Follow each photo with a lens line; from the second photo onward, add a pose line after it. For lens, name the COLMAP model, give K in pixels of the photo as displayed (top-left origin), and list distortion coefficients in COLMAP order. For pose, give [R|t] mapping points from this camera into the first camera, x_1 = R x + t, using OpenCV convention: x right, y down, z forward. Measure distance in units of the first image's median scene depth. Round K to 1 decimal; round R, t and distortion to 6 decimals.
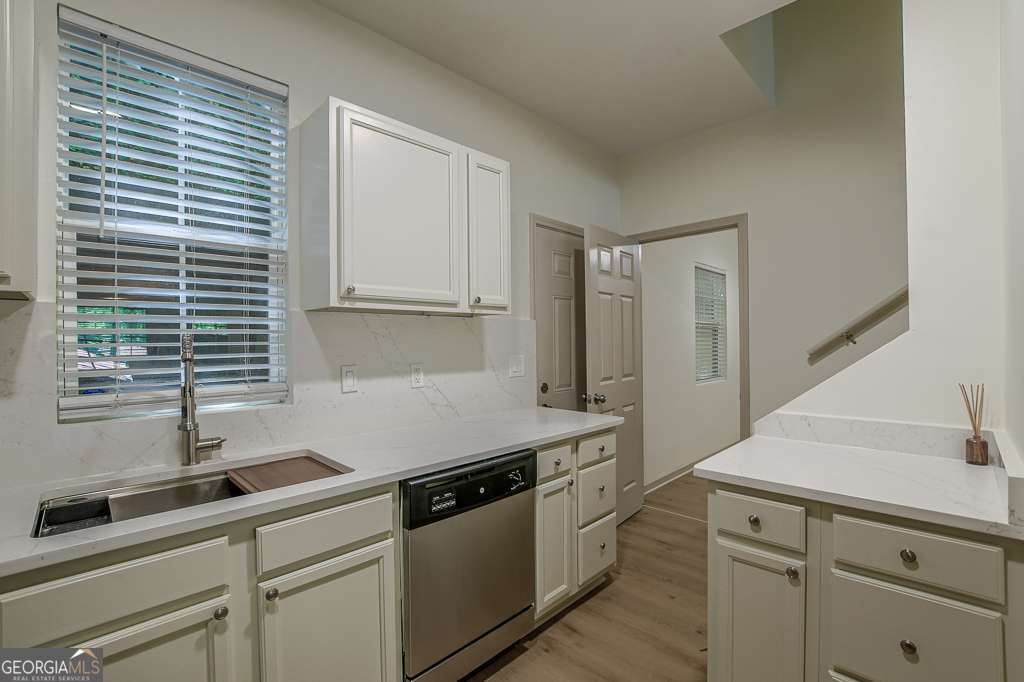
lens RADIAL K [[459.1, 0, 518.0], [0, 459.1, 342.3], [0, 0, 1]] dist [-0.031184, 0.000057]
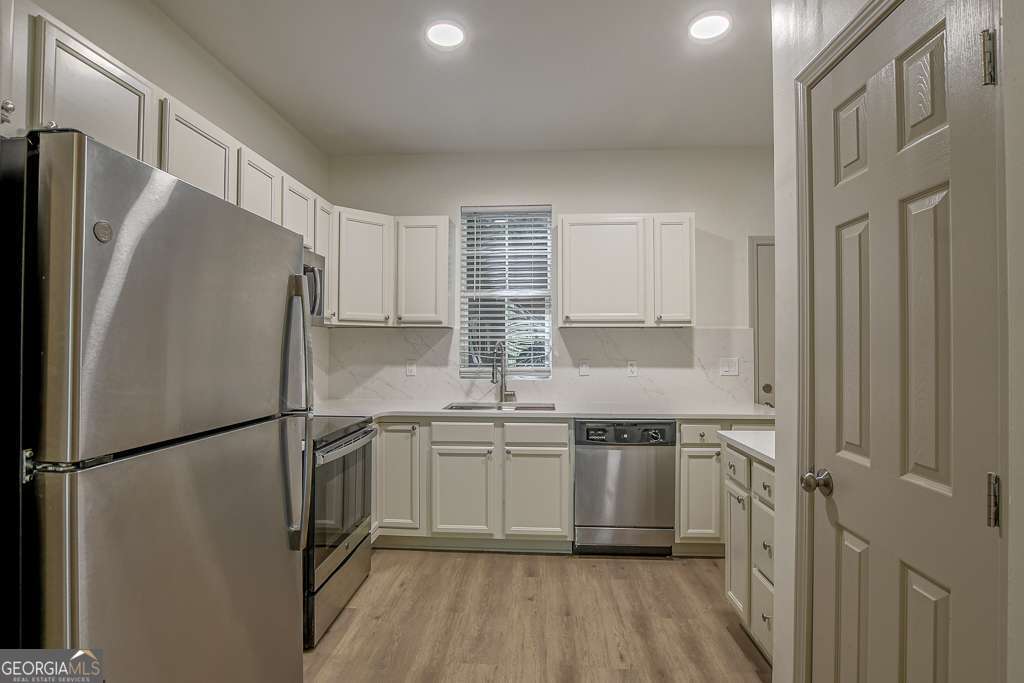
lens RADIAL K [[516.1, 0, 505.0], [0, 516.1, 340.1], [0, 0, 1]] dist [-0.019613, 0.000098]
pose [[0.647912, 0.000967, -0.761714, 1.161317], [-0.009023, 0.999939, -0.006405, -0.008858], [0.761661, 0.011023, 0.647881, -0.598771]]
